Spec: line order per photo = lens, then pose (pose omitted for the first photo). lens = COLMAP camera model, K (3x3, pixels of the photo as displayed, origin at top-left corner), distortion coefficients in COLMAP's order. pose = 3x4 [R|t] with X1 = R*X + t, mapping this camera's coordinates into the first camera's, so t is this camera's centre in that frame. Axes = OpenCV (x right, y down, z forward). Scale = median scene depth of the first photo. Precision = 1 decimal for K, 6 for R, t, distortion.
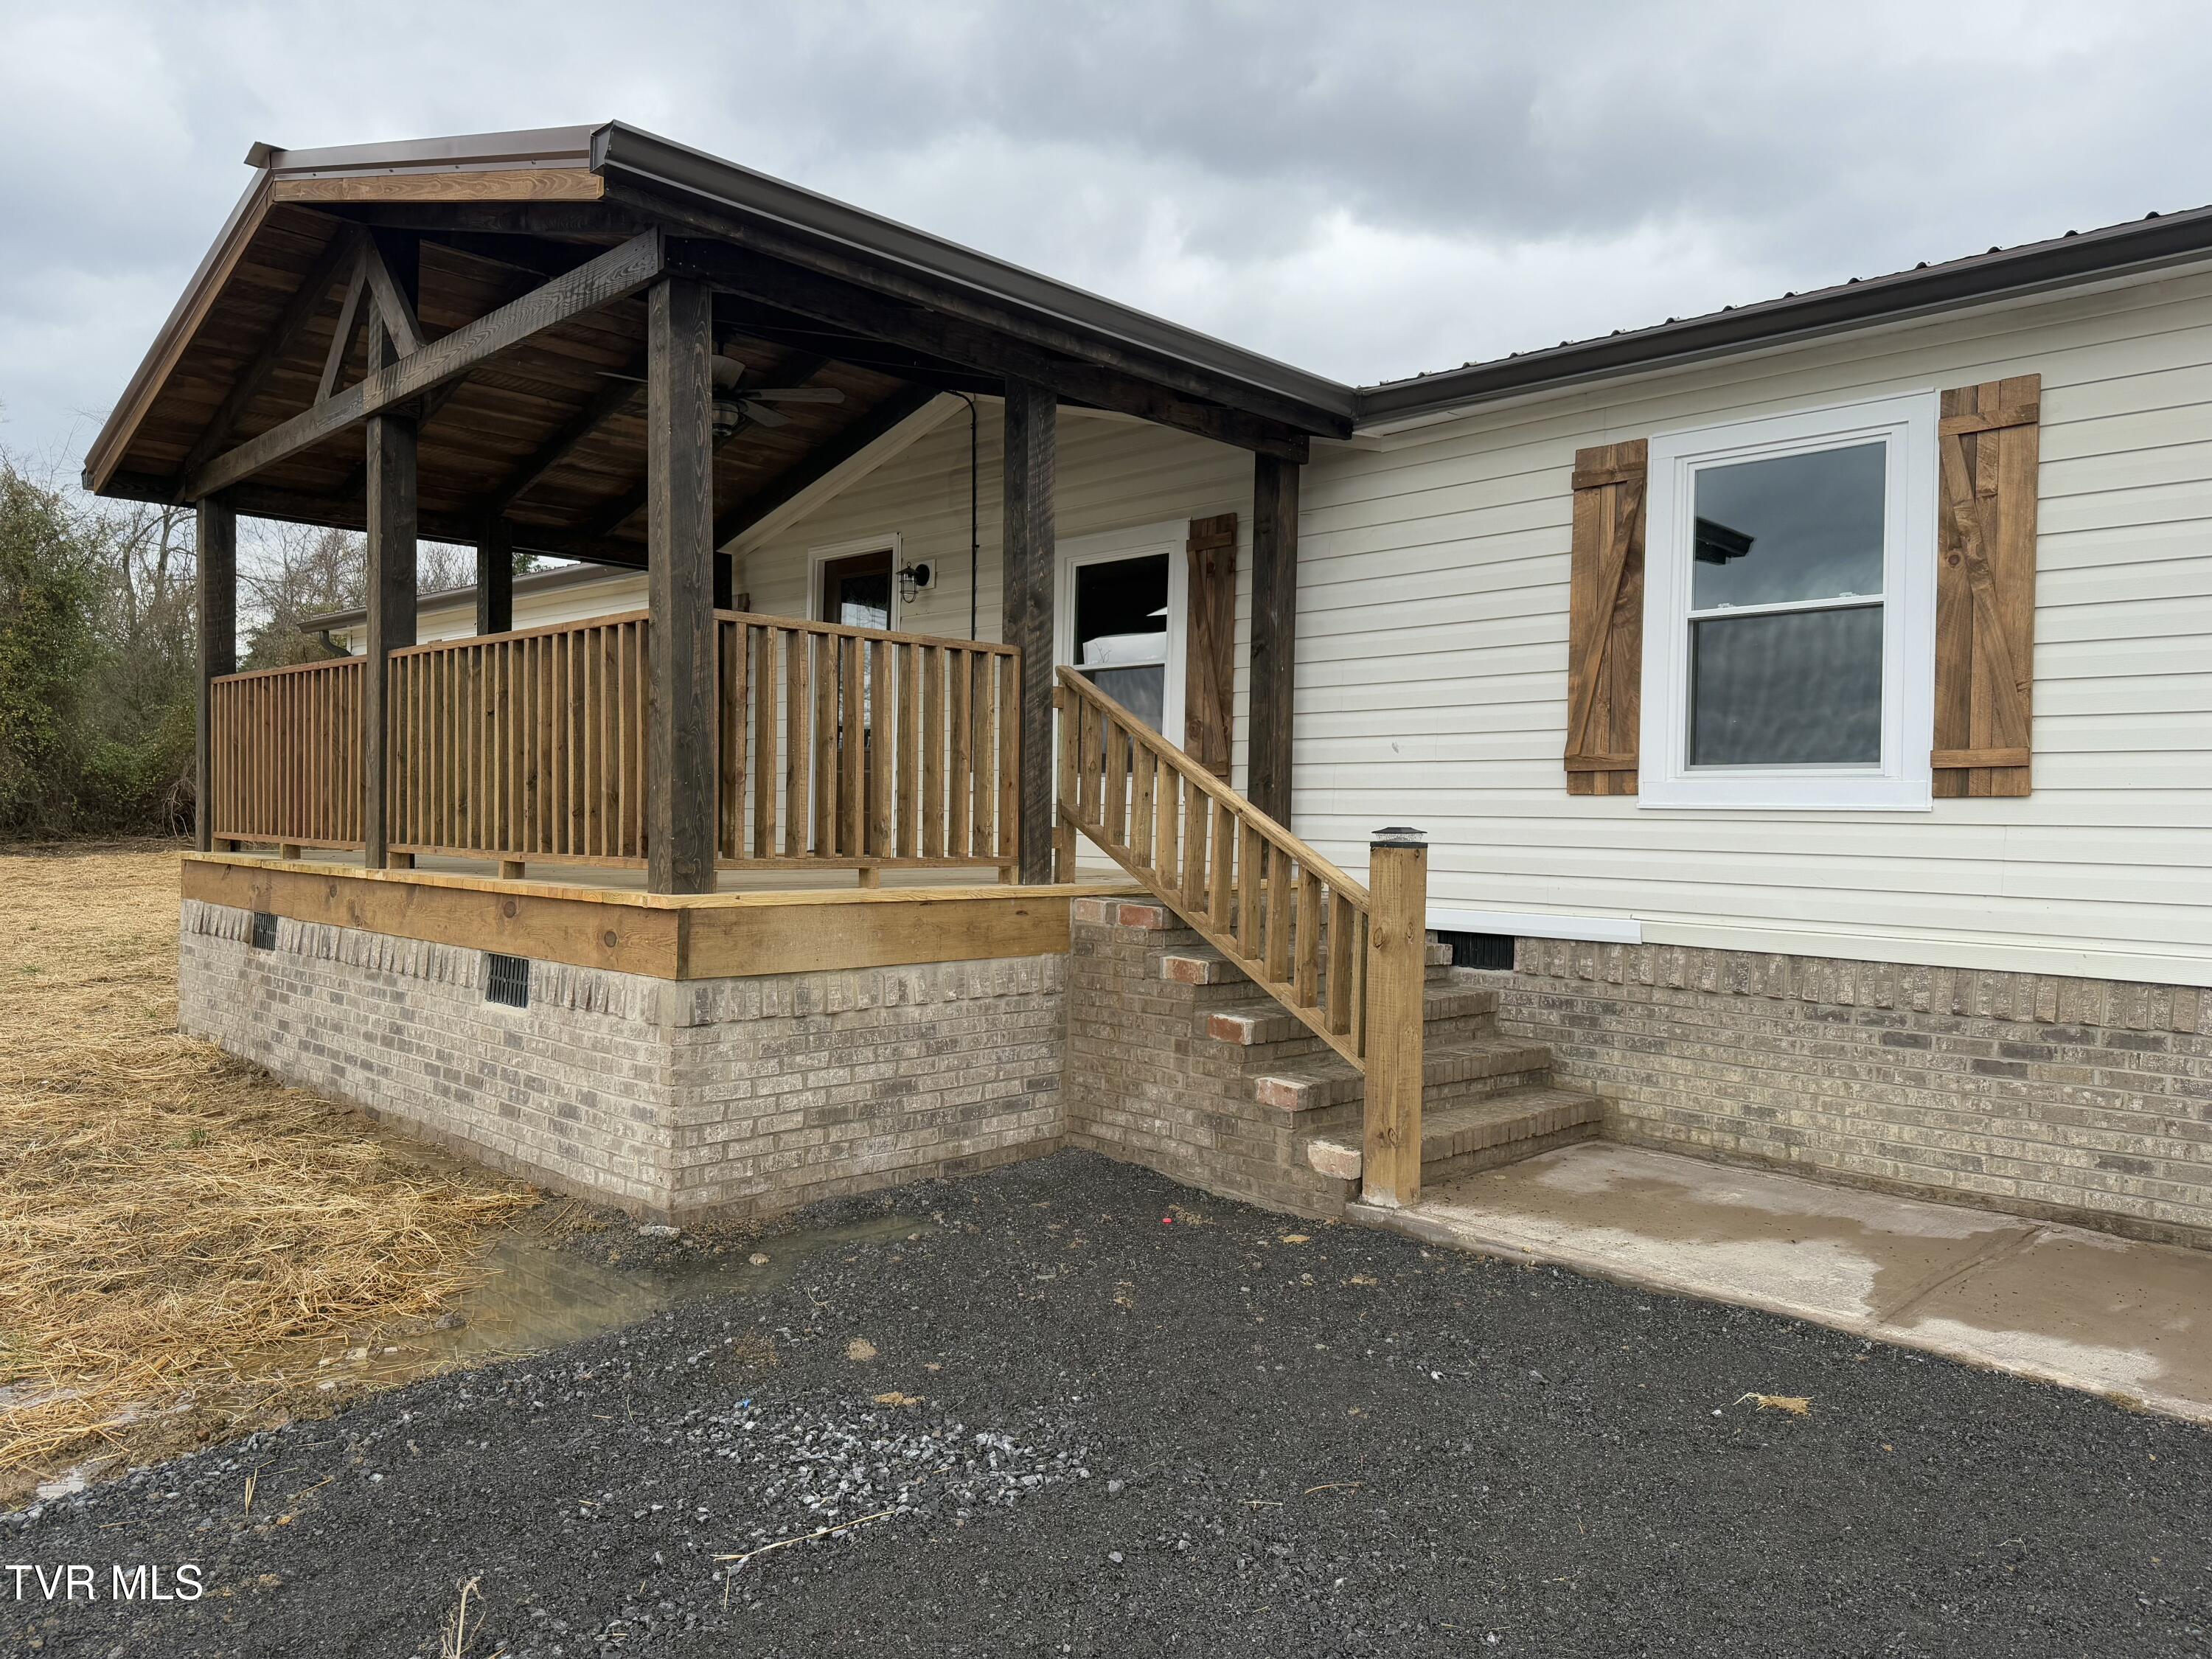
lens RADIAL K [[1550.9, 0, 1106.0], [0, 1550.9, 829.5], [0, 0, 1]] dist [0.078934, -0.093363]
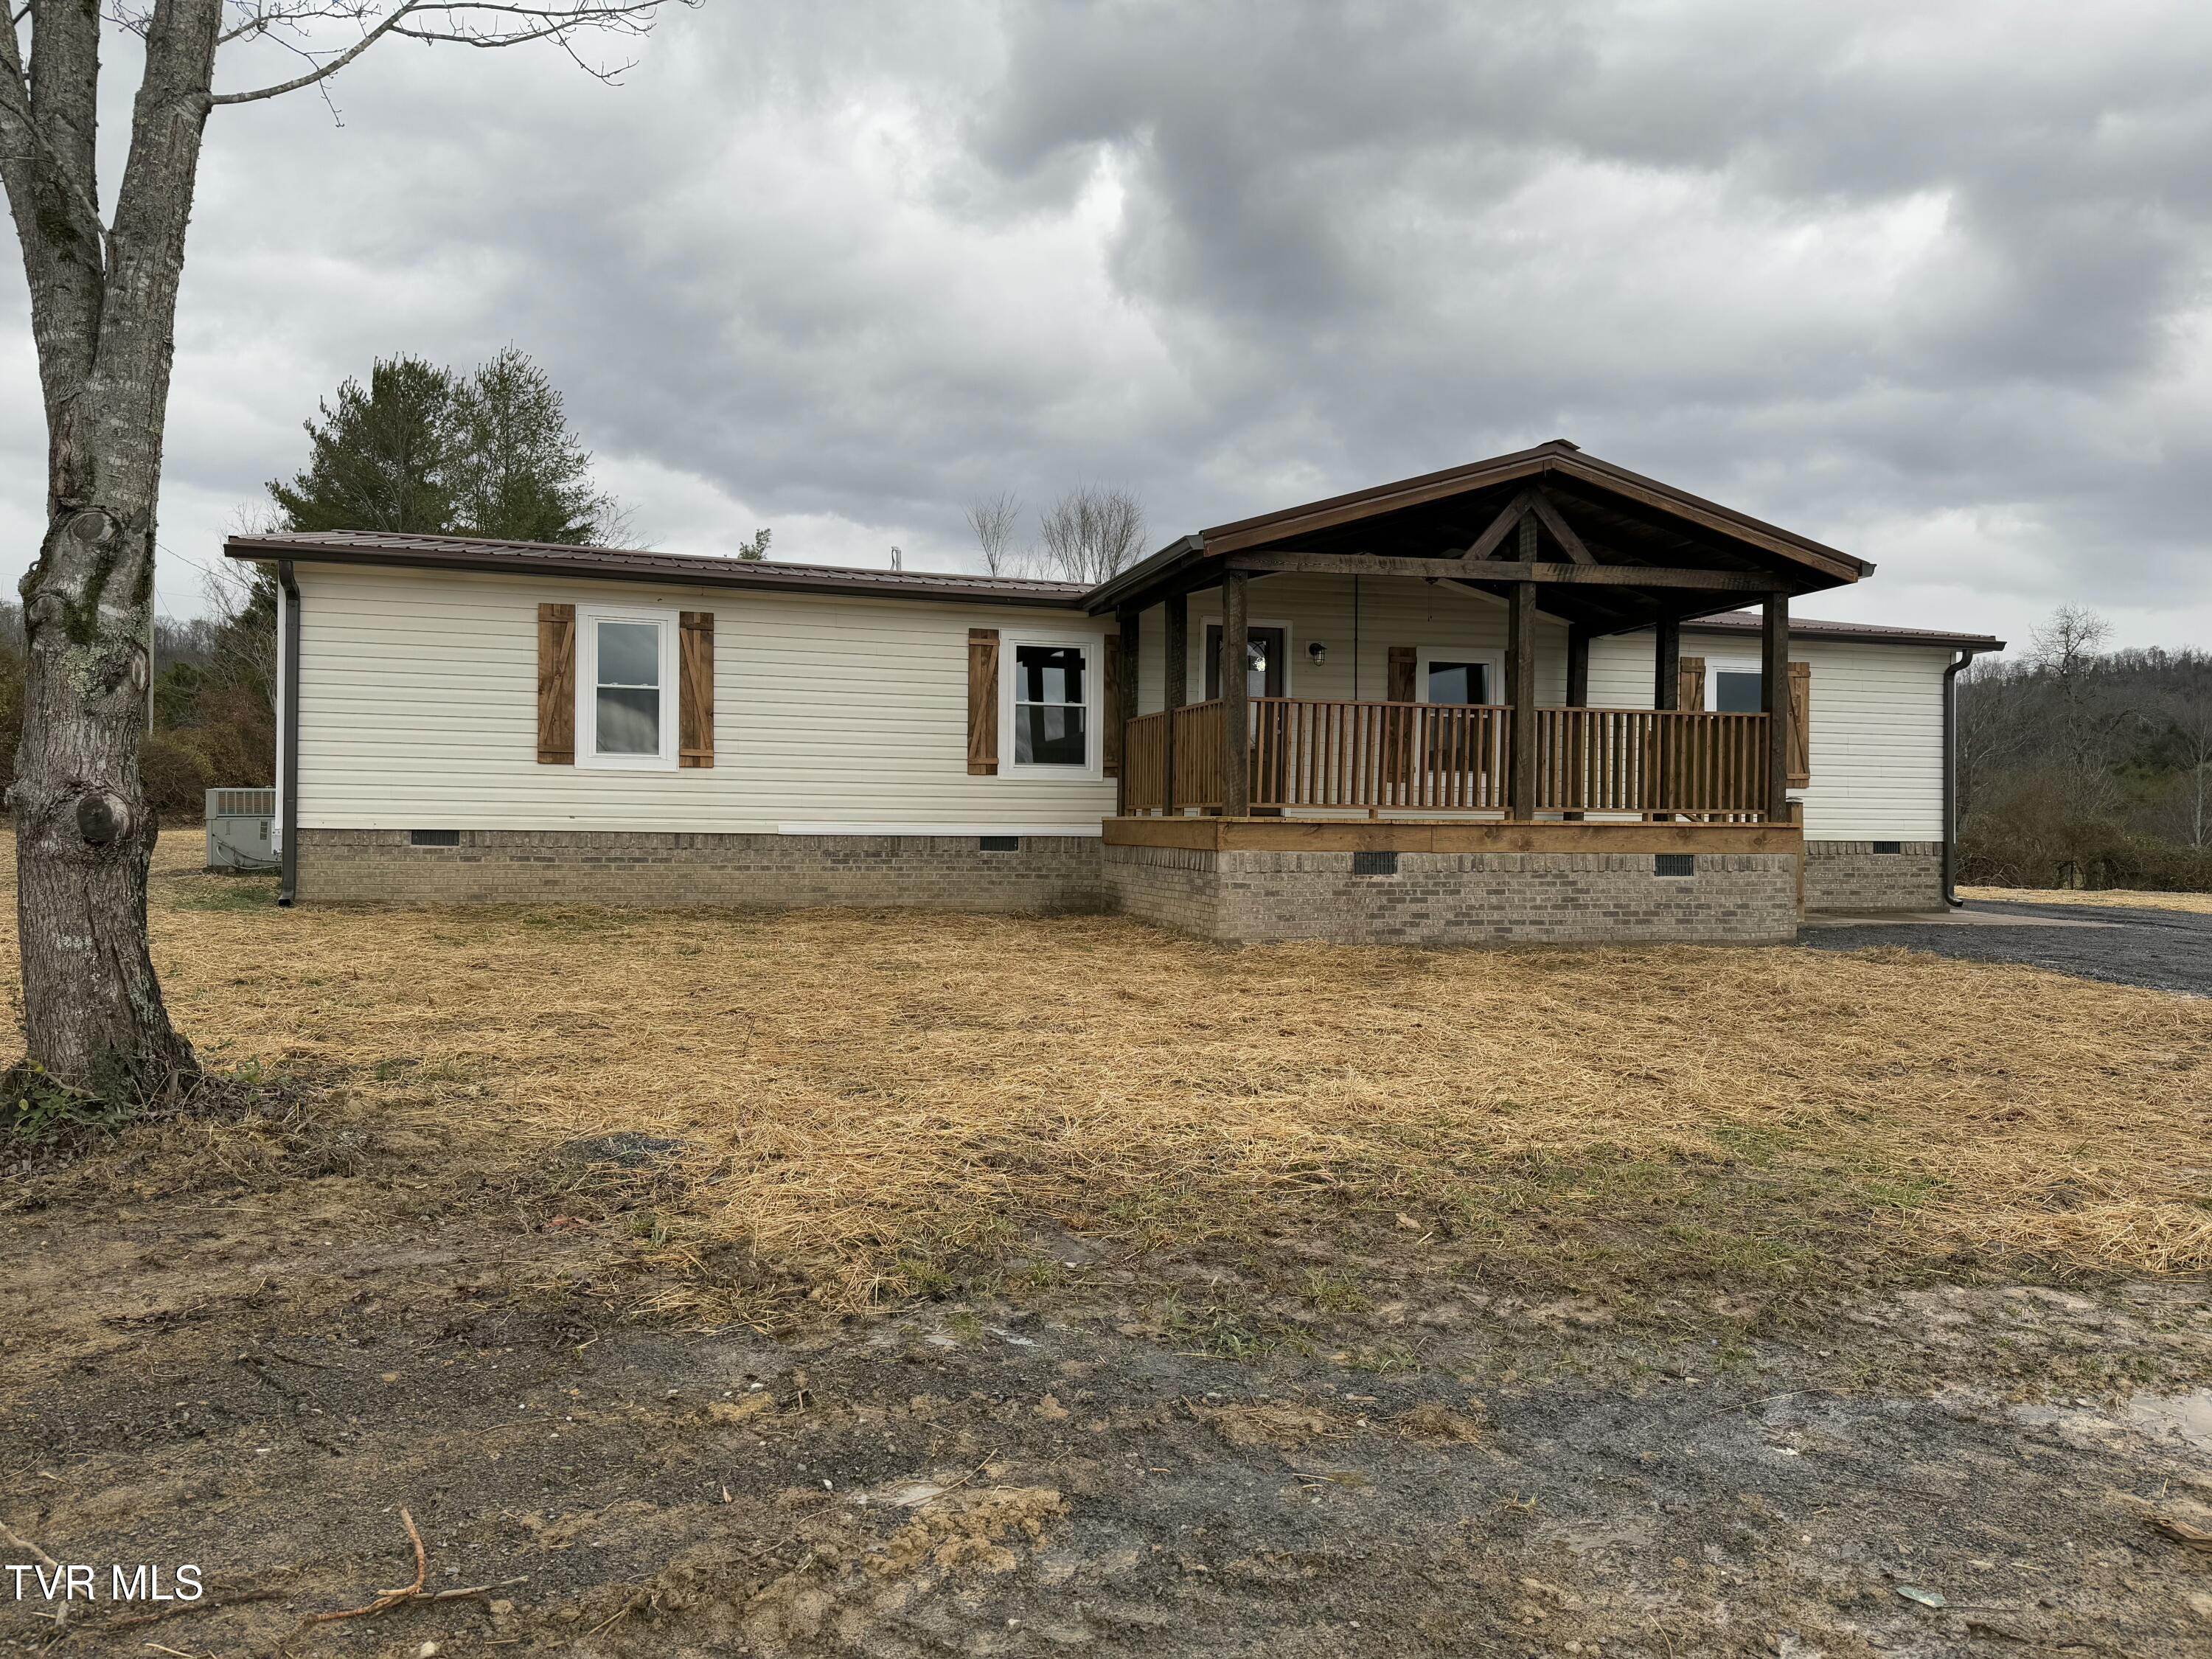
lens RADIAL K [[1515.0, 0, 1113.3], [0, 1515.0, 825.9], [0, 0, 1]] dist [0.142144, -0.207205]
pose [[0.486933, -0.016073, 0.873291, -2.914117], [0.004118, 0.999862, 0.016107, 0.000746], [-0.873429, -0.004247, 0.486932, 0.672145]]
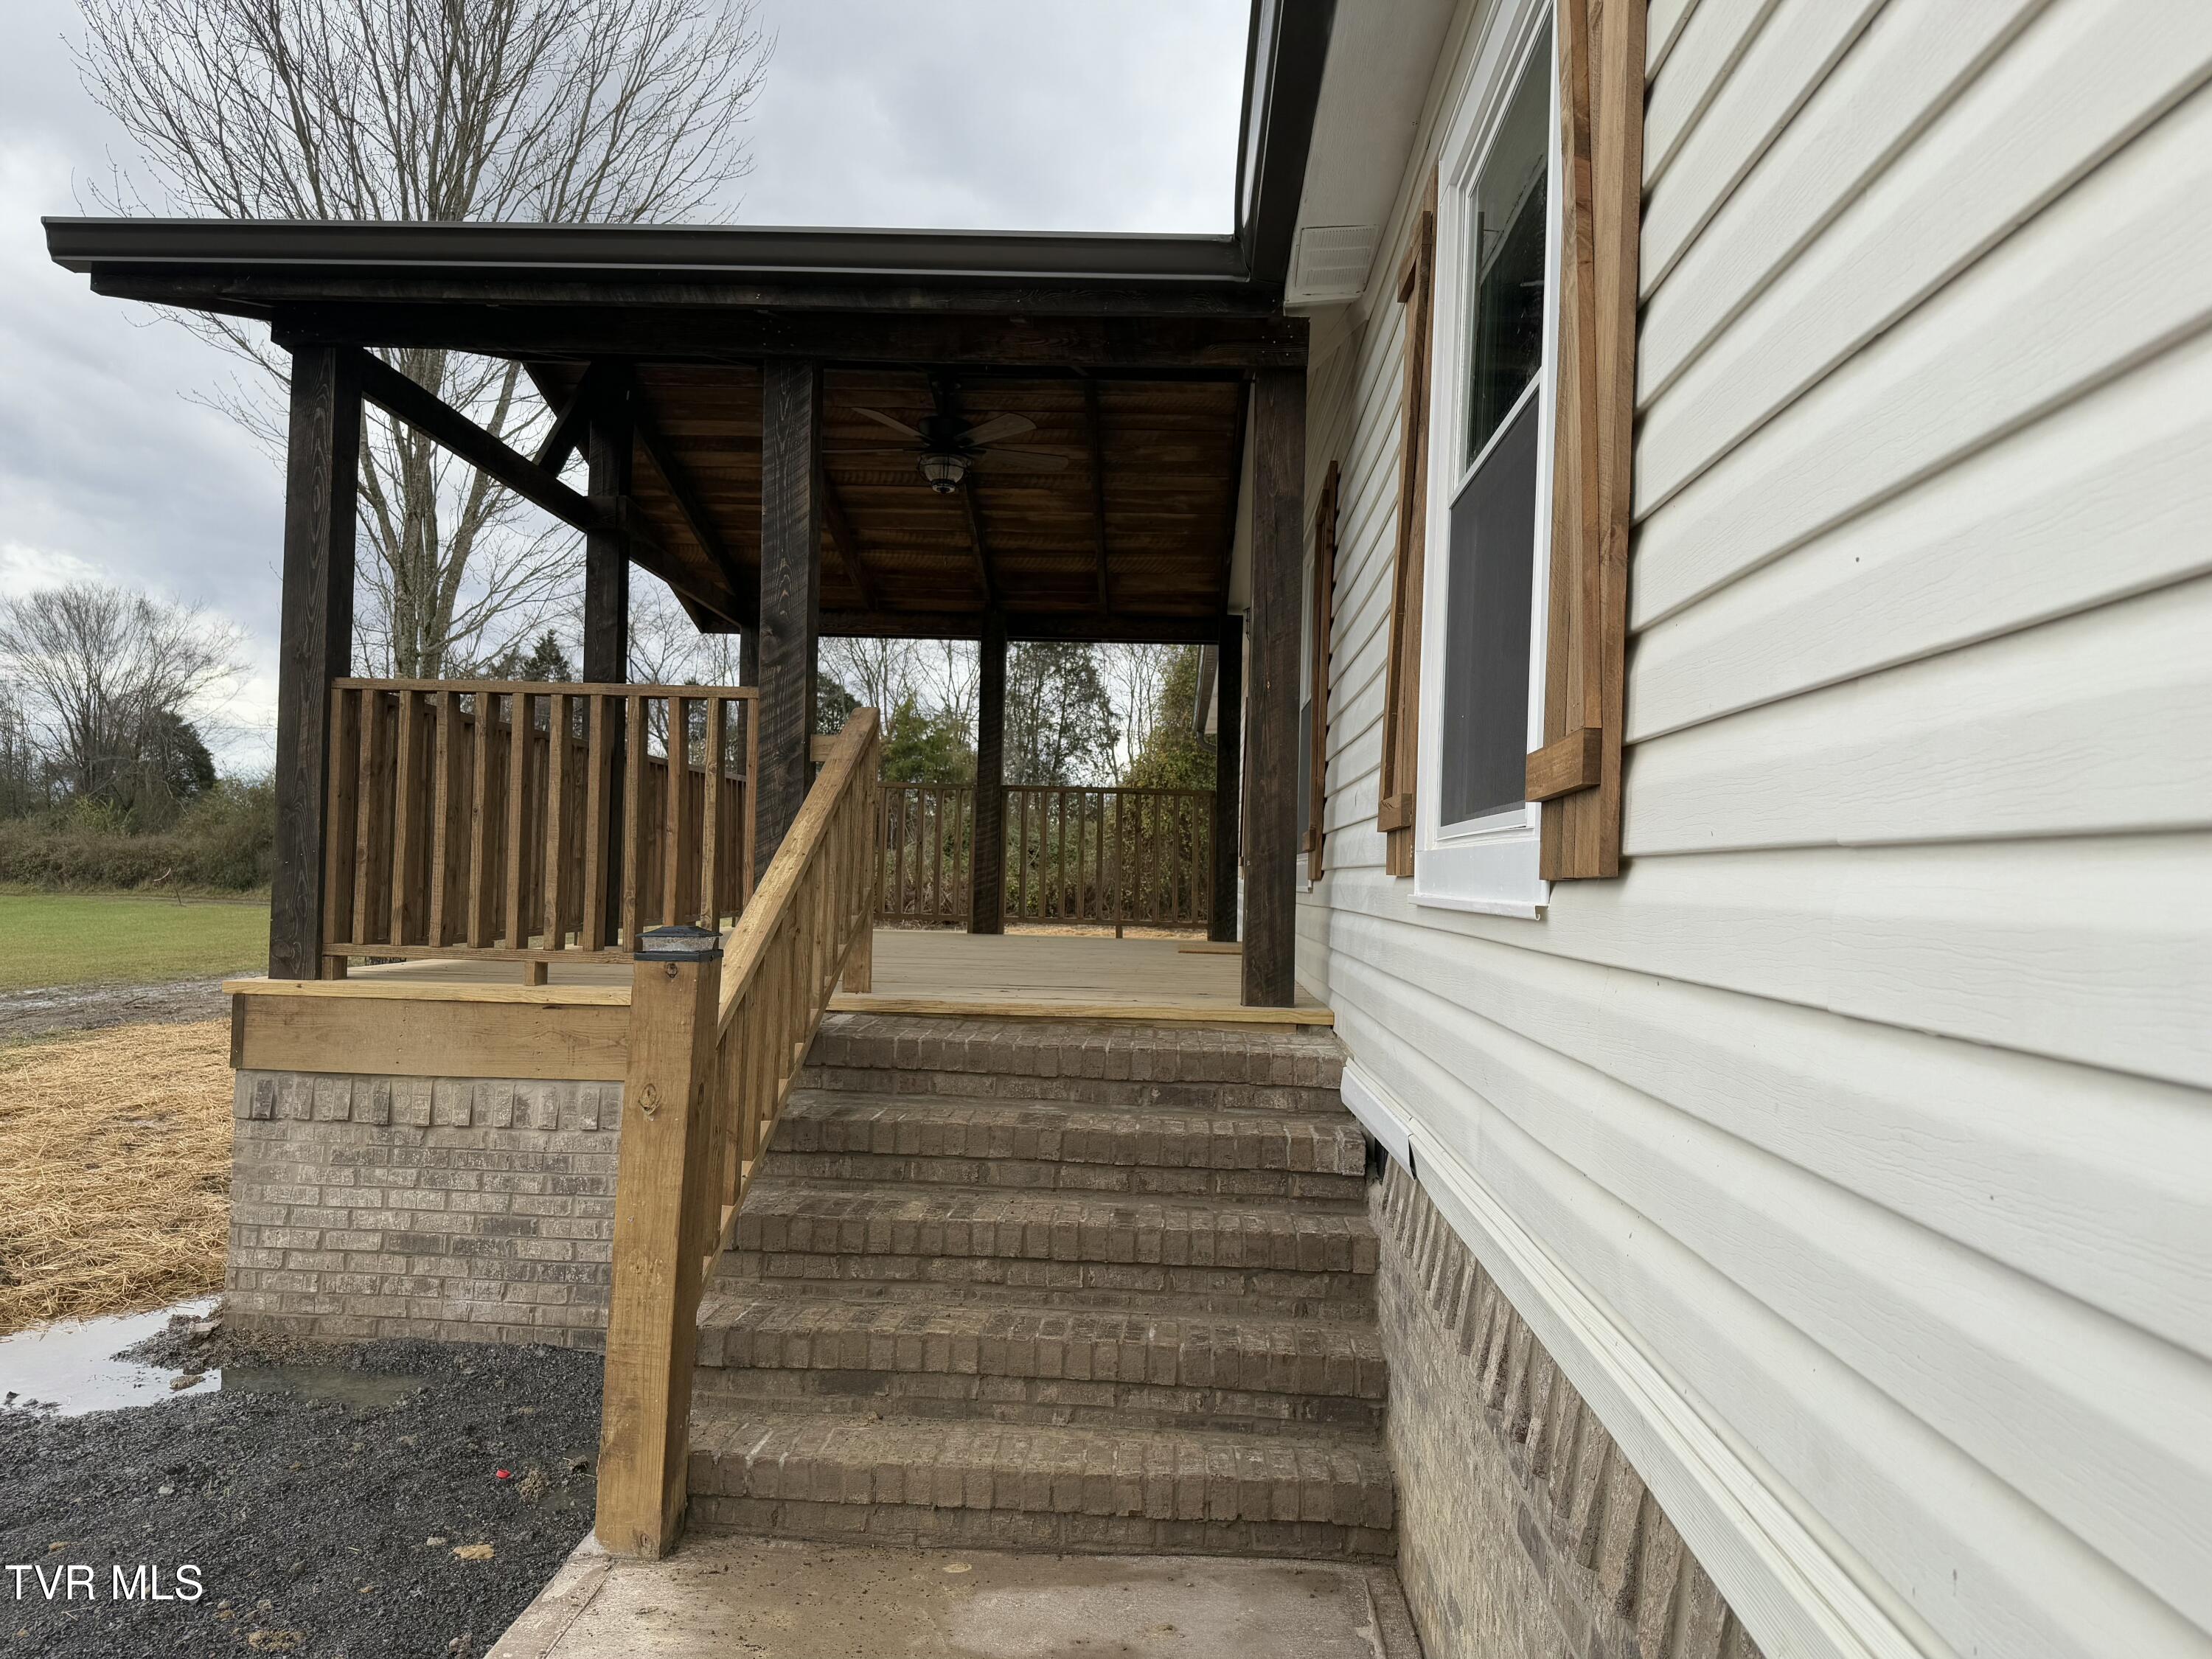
lens RADIAL K [[1539.5, 0, 994.0], [0, 1539.5, 836.2], [0, 0, 1]] dist [0.004708, -0.061960]
pose [[0.679768, -0.021979, -0.733098, 0.672416], [-0.021933, 0.998495, -0.050274, -0.007436], [0.733099, 0.050253, 0.678262, 0.640140]]
